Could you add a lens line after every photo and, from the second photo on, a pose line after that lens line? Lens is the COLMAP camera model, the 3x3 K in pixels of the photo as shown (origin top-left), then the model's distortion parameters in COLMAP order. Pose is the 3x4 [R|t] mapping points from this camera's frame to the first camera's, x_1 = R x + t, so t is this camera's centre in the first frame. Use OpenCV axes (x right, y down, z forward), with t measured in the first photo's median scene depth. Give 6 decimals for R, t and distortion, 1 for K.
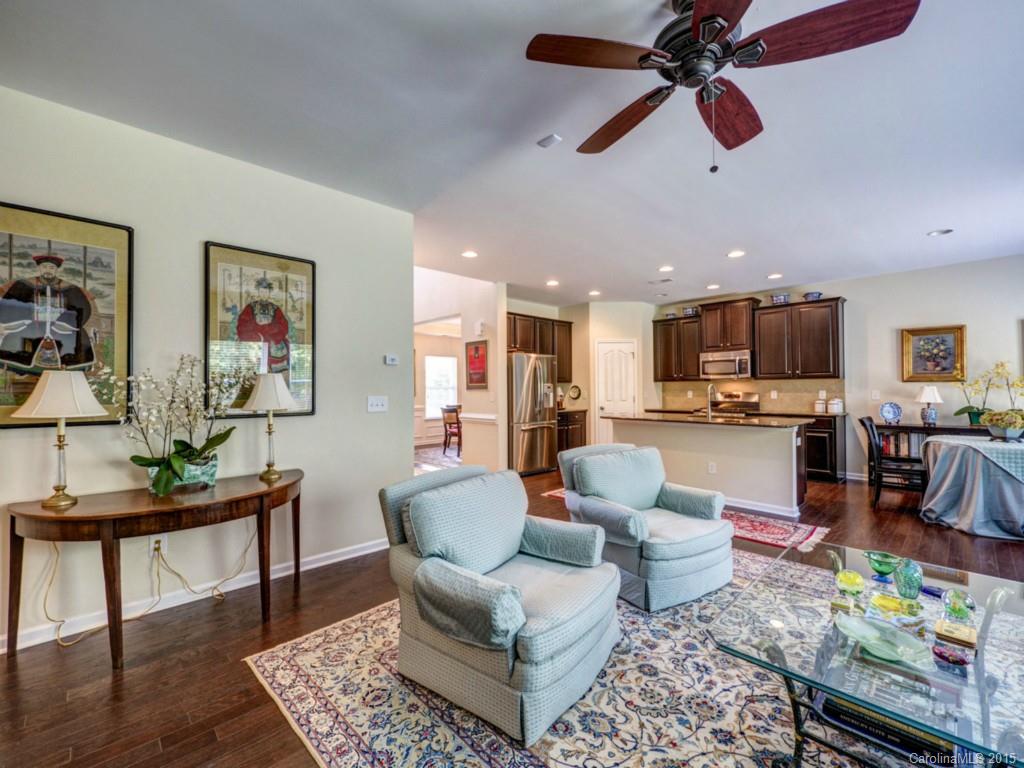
lens RADIAL K [[438.9, 0, 512.0], [0, 438.9, 384.0], [0, 0, 1]] dist [-0.000912, 0.000045]
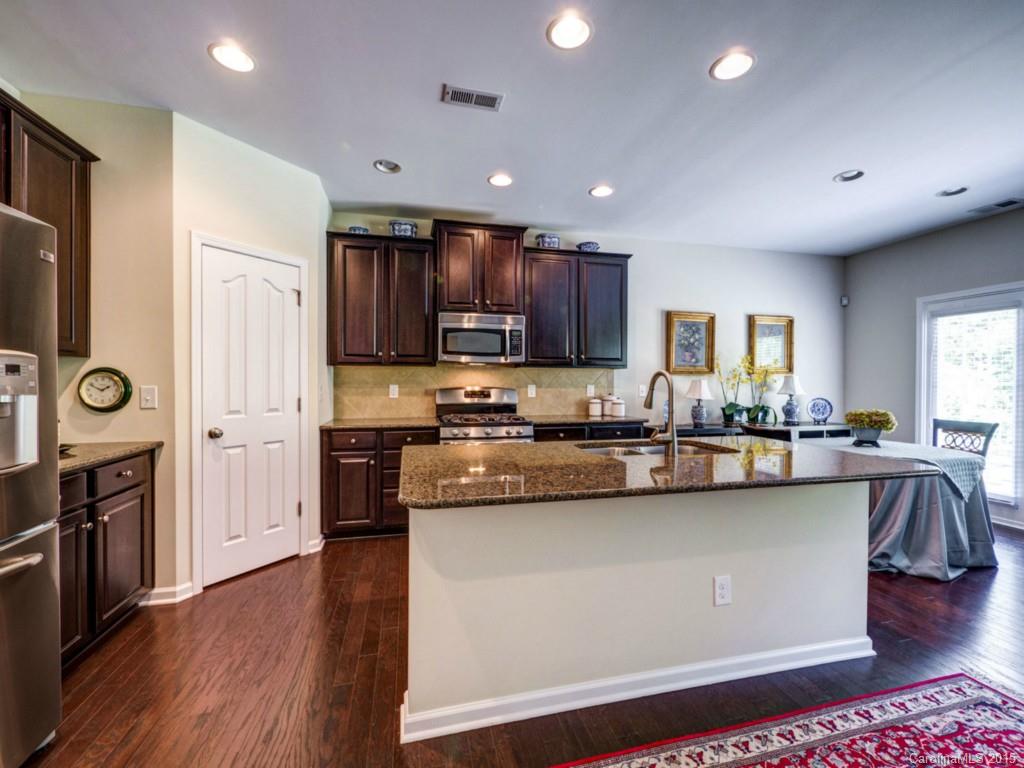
lens RADIAL K [[438.9, 0, 512.0], [0, 438.9, 384.0], [0, 0, 1]] dist [-0.000912, 0.000045]
pose [[0.499904, 0.001707, 0.866079, 0.023958], [-0.017165, 0.999821, 0.007938, 0.009360], [-0.865911, -0.018835, 0.499844, 0.702878]]
